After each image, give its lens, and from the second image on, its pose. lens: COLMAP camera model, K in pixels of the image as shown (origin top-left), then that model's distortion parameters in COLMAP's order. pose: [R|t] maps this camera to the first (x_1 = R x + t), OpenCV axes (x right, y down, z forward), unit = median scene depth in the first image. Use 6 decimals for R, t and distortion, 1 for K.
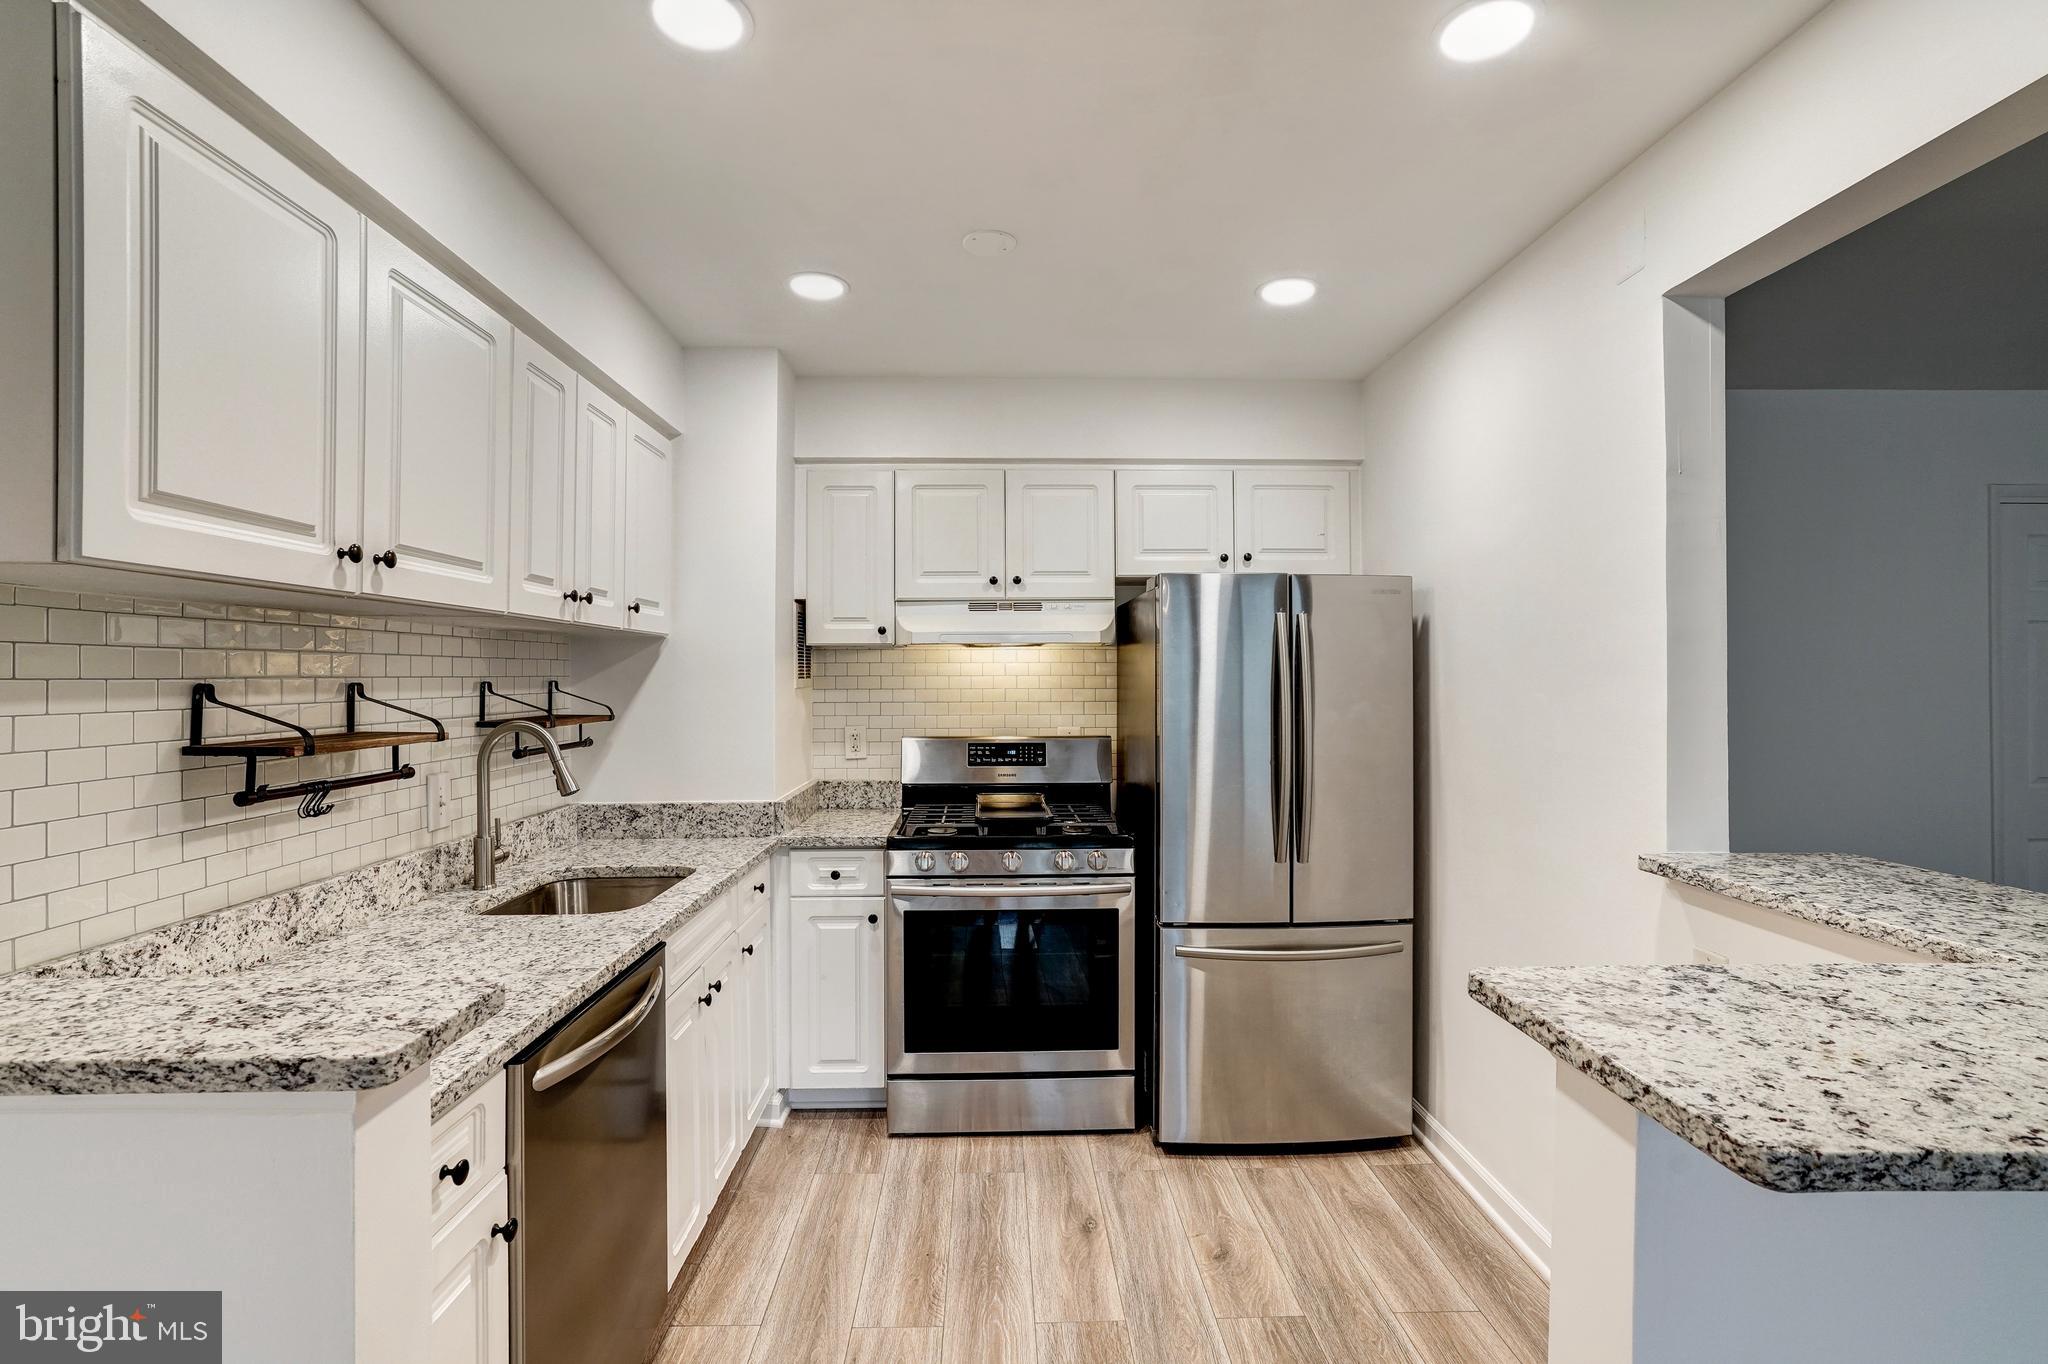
lens RADIAL K [[941.0, 0, 1015.3], [0, 941.0, 670.8], [0, 0, 1]] dist [-0.035142, 0.015383]
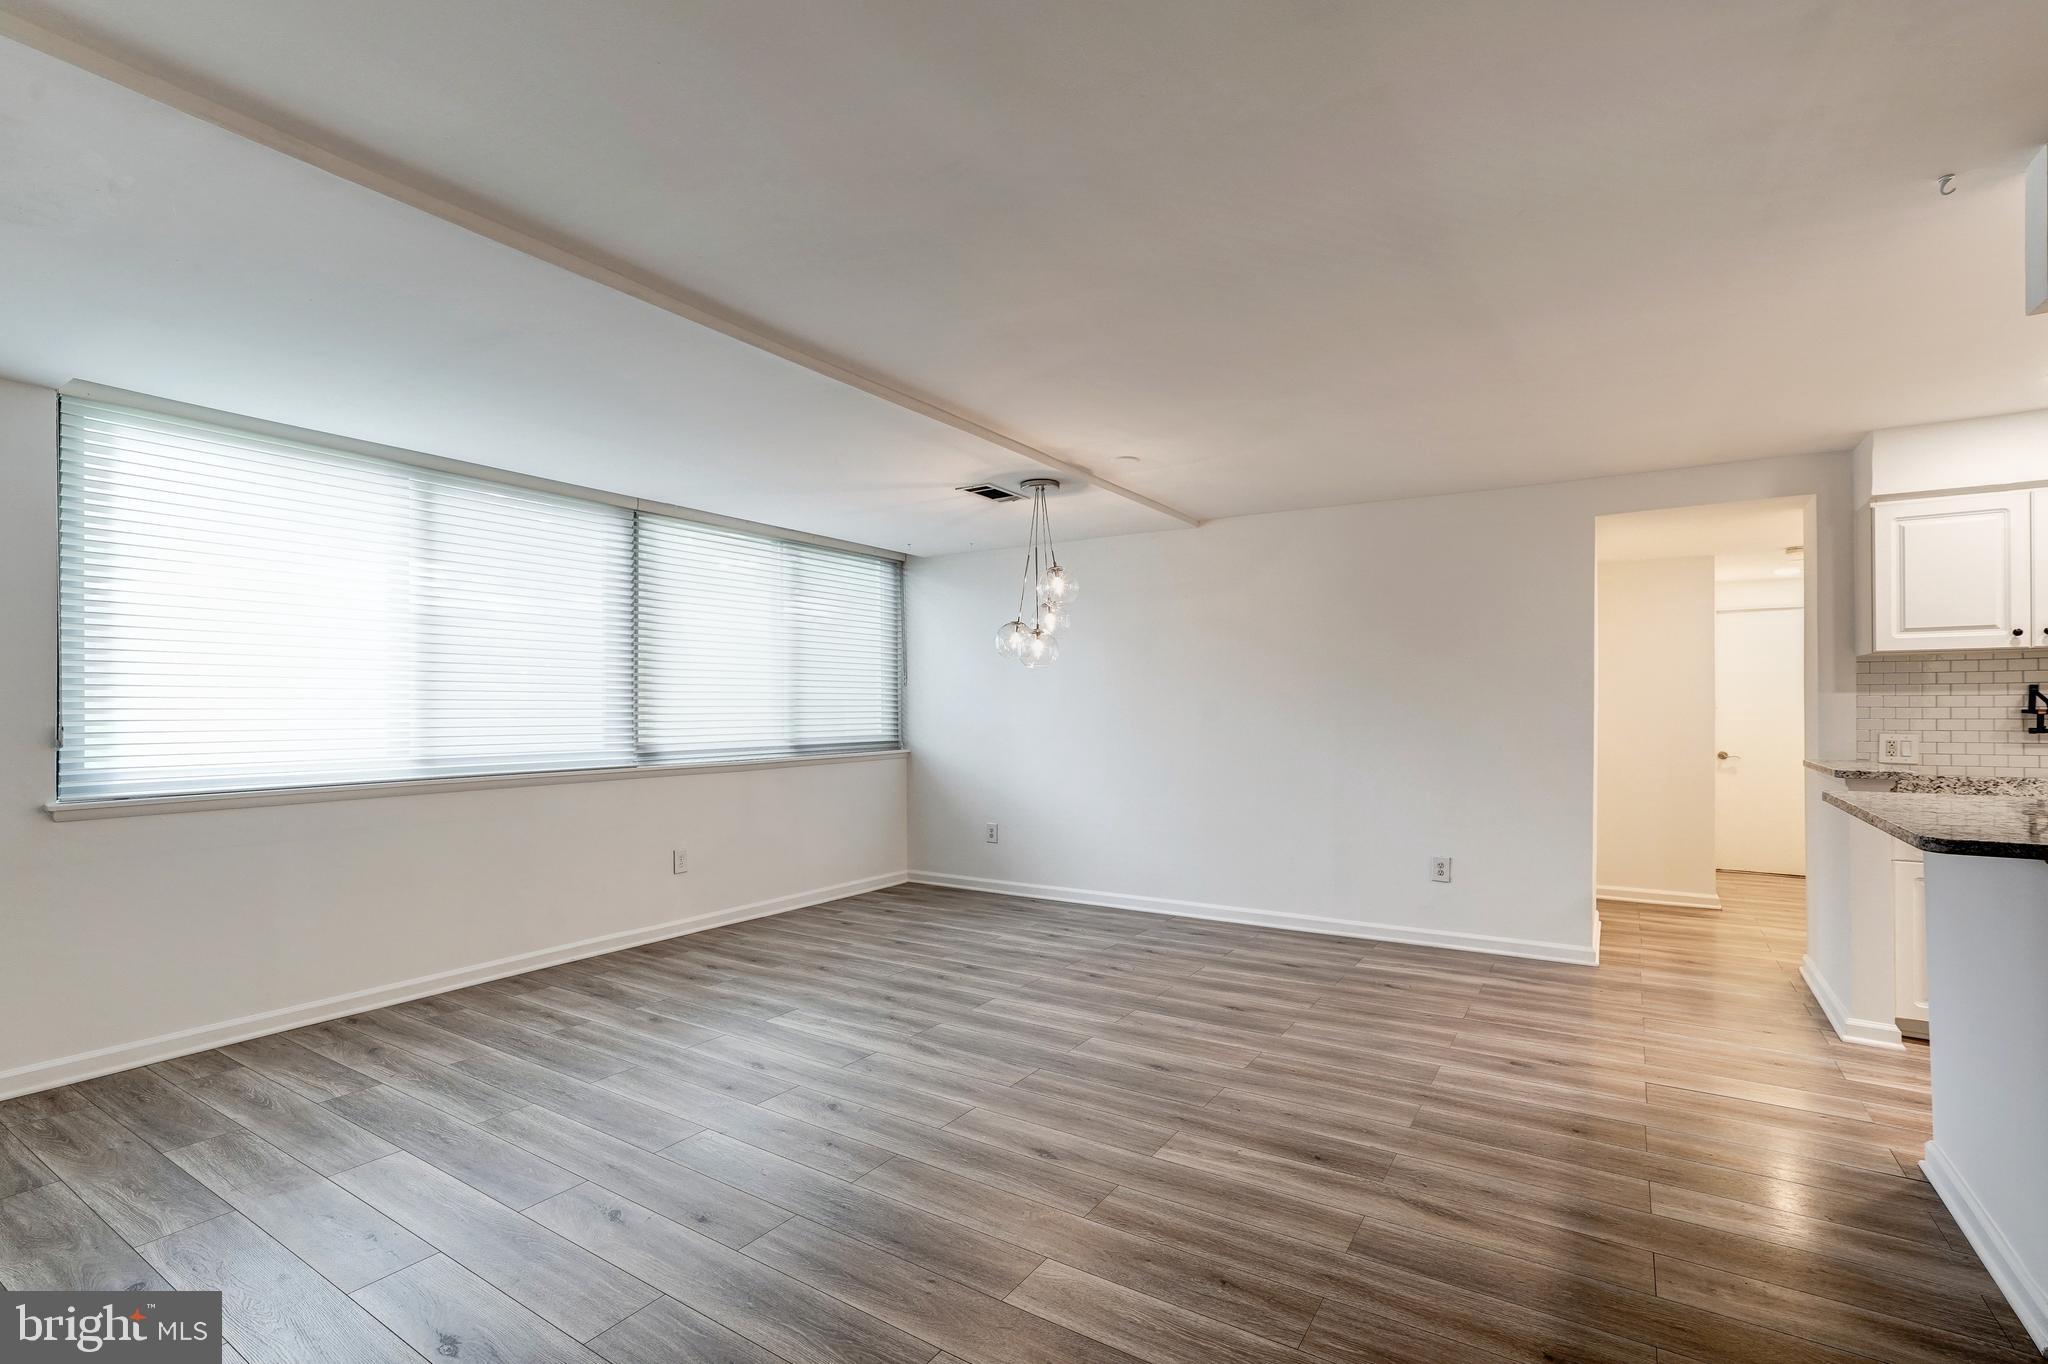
lens RADIAL K [[941.0, 0, 1013.0], [0, 941.0, 707.0], [0, 0, 1]] dist [-0.035142, 0.015383]
pose [[-0.570228, 0.003672, -0.821478, 1.461647], [0.012607, 0.999911, -0.004281, 0.027090], [0.821389, -0.012798, -0.570224, 0.089048]]
